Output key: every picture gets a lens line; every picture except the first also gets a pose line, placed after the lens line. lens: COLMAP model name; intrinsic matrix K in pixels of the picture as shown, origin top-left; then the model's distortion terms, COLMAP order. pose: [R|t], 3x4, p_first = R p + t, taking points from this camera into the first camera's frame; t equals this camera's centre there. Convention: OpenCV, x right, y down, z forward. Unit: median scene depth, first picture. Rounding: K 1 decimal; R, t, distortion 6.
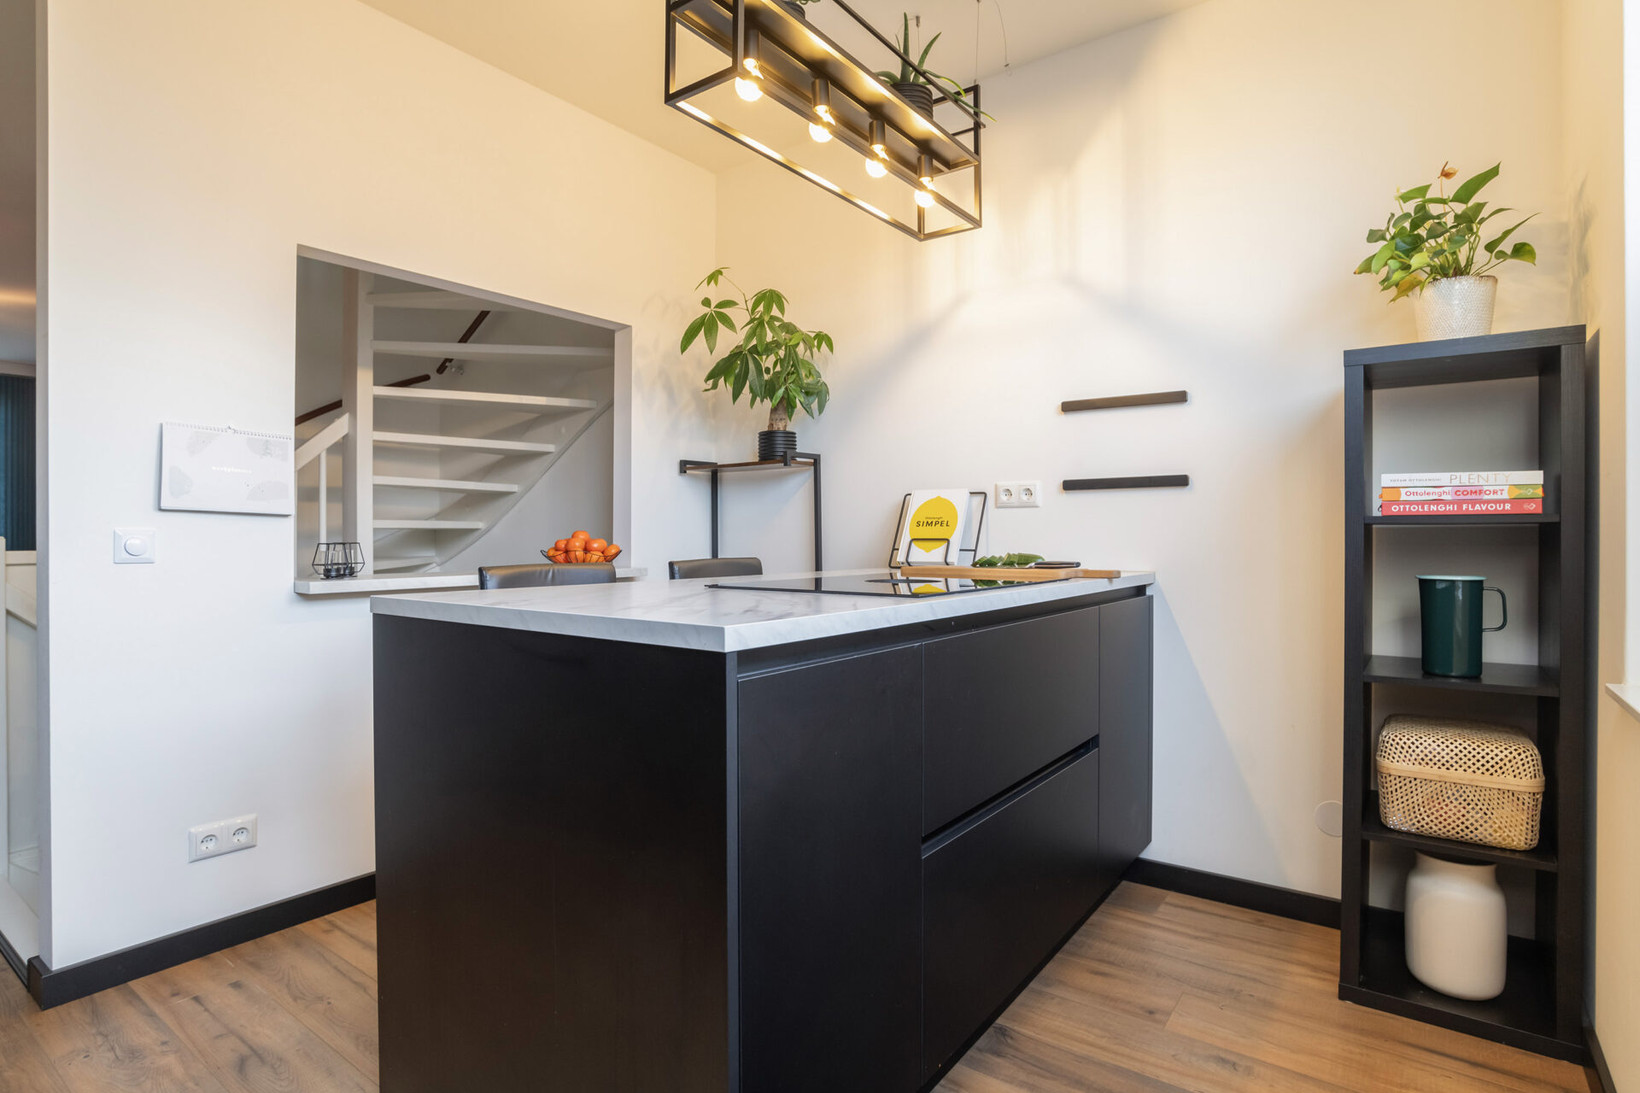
lens RADIAL K [[836.2, 0, 823.4], [0, 836.2, 537.0], [0, 0, 1]] dist [-0.030824, 0.008378]
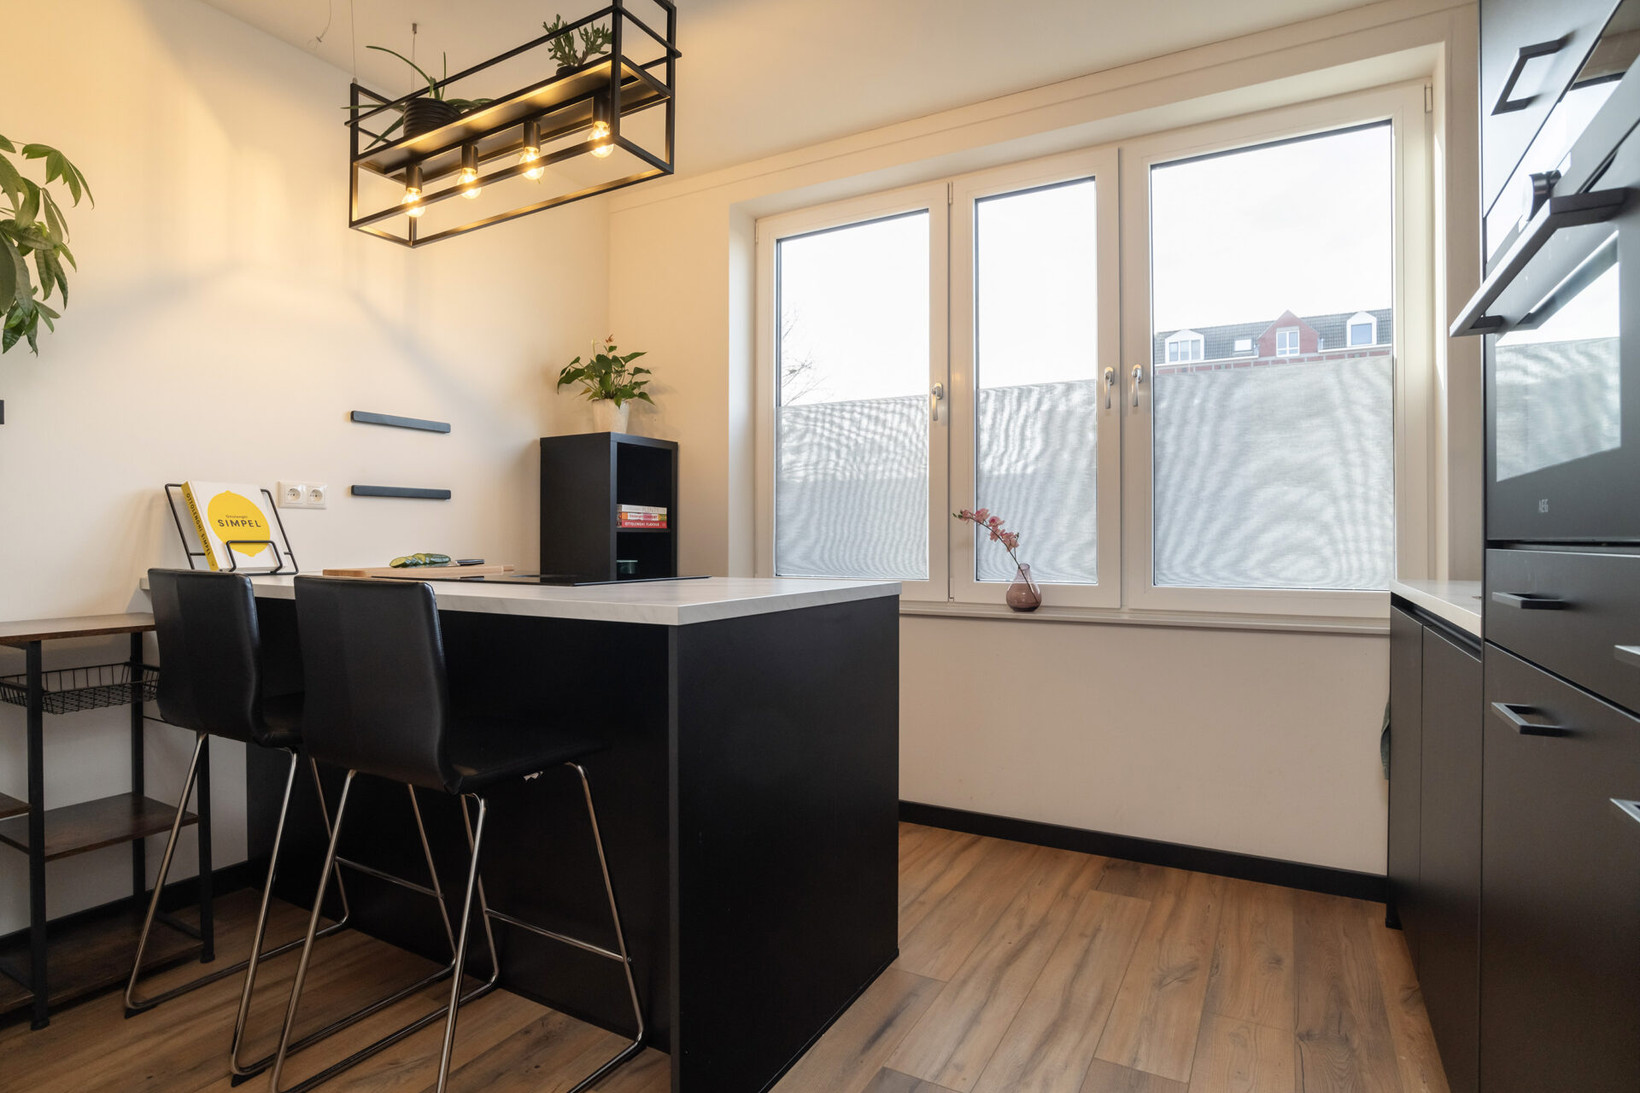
lens RADIAL K [[836.2, 0, 816.4], [0, 836.2, 546.5], [0, 0, 1]] dist [-0.030824, 0.008378]
pose [[-0.128321, 0.001258, 0.991732, -0.832181], [0.007671, 0.999971, -0.000276, 0.013432], [-0.991703, 0.007572, -0.128327, 0.563944]]
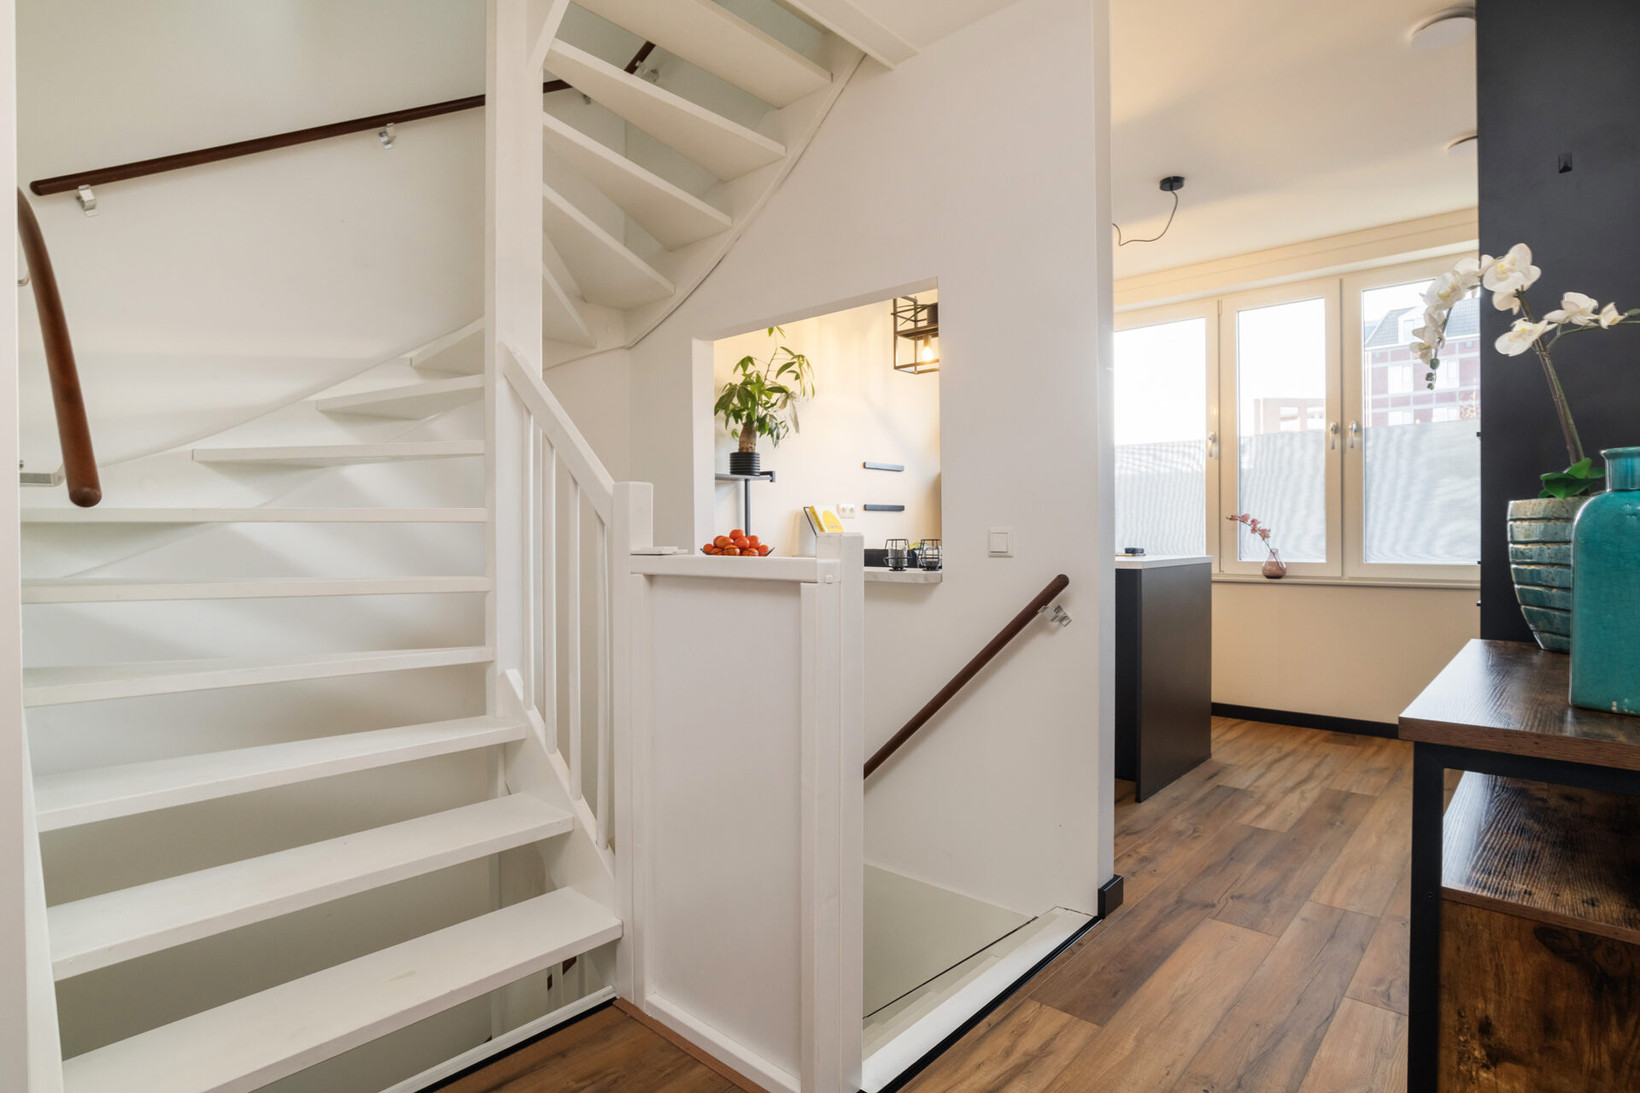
lens RADIAL K [[836.2, 0, 822.9], [0, 836.2, 544.2], [0, 0, 1]] dist [-0.030824, 0.008378]
pose [[0.084376, -0.000172, 0.996434, -1.587585], [0.010388, 0.999946, -0.000707, 0.020743], [-0.996380, 0.010411, 0.084373, 0.949281]]
